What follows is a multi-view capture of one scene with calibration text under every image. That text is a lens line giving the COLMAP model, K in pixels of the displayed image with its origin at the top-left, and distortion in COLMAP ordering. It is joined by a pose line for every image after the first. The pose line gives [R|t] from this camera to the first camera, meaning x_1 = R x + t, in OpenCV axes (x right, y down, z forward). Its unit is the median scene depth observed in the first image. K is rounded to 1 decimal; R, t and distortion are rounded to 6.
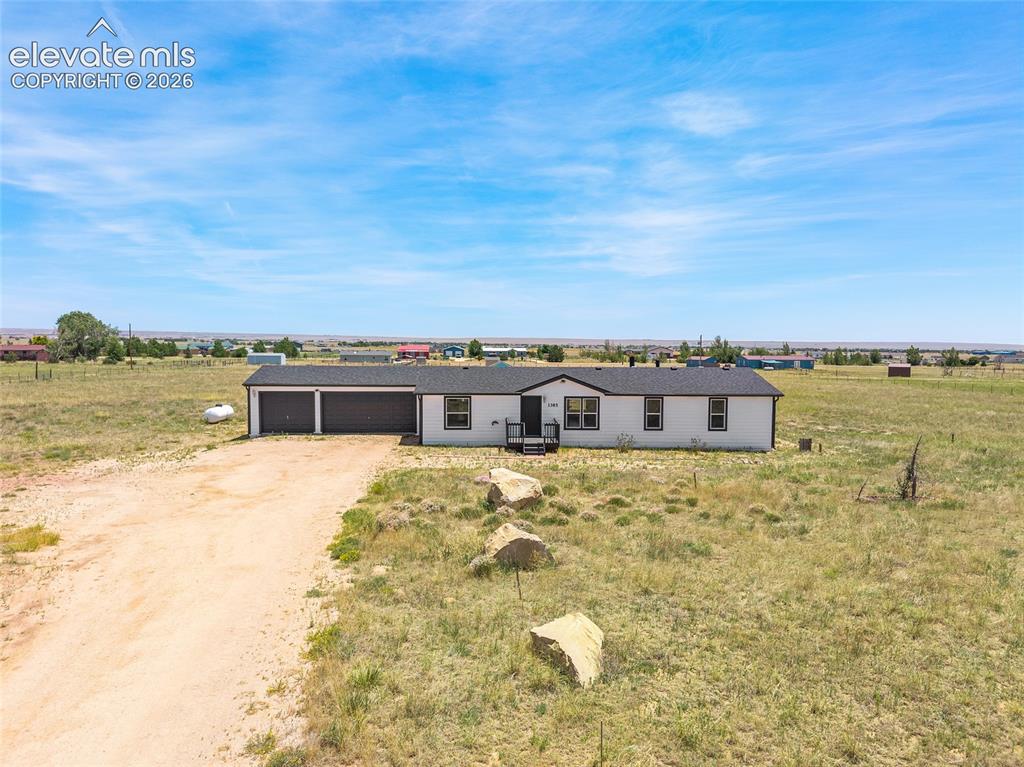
lens RADIAL K [[688.6, 0, 513.8], [0, 688.6, 430.0], [0, 0, 1]] dist [0.007203, 0.000809]
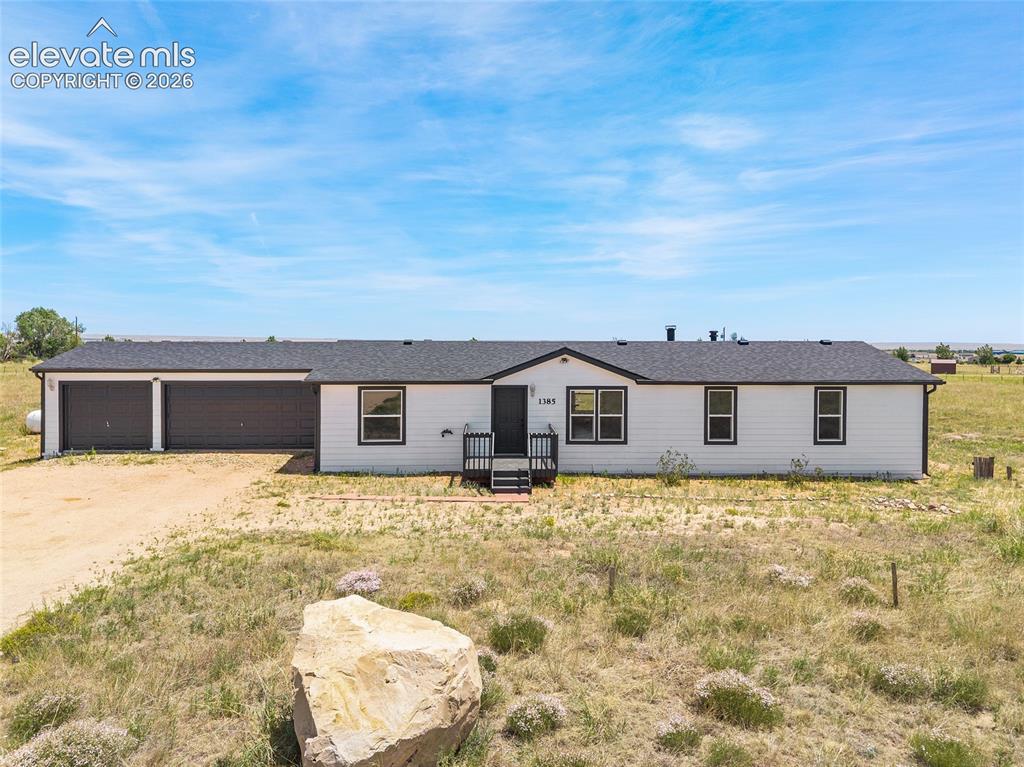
lens RADIAL K [[684.5, 0, 534.0], [0, 684.5, 355.8], [0, 0, 1]] dist [-0.005201, -0.002043]
pose [[0.999948, -0.003813, 0.009495, 0.038677], [0.004862, 0.993587, -0.112966, -0.008807], [-0.009003, 0.113006, 0.993554, 0.402801]]
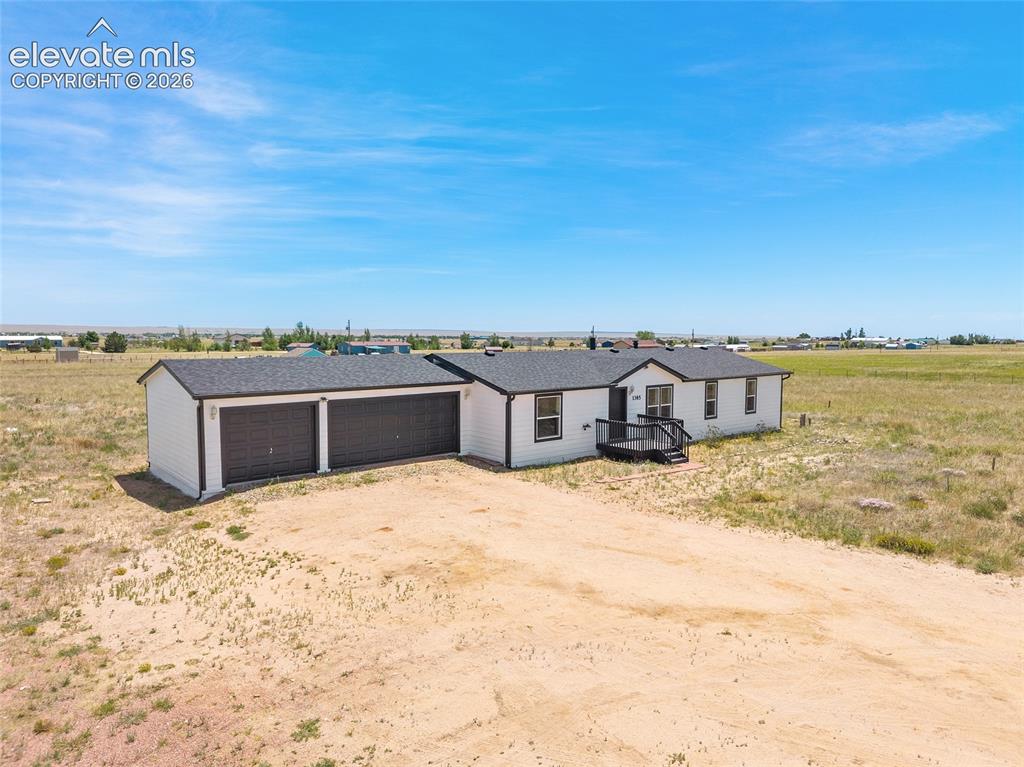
lens RADIAL K [[694.1, 0, 512.0], [0, 694.1, 383.5], [0, 0, 1]] dist [0.005932, 0.001687]
pose [[0.786326, -0.051541, 0.615658, -0.523961], [0.082133, 0.996390, -0.021486, -0.044880], [-0.612328, 0.067461, 0.787721, 0.434391]]
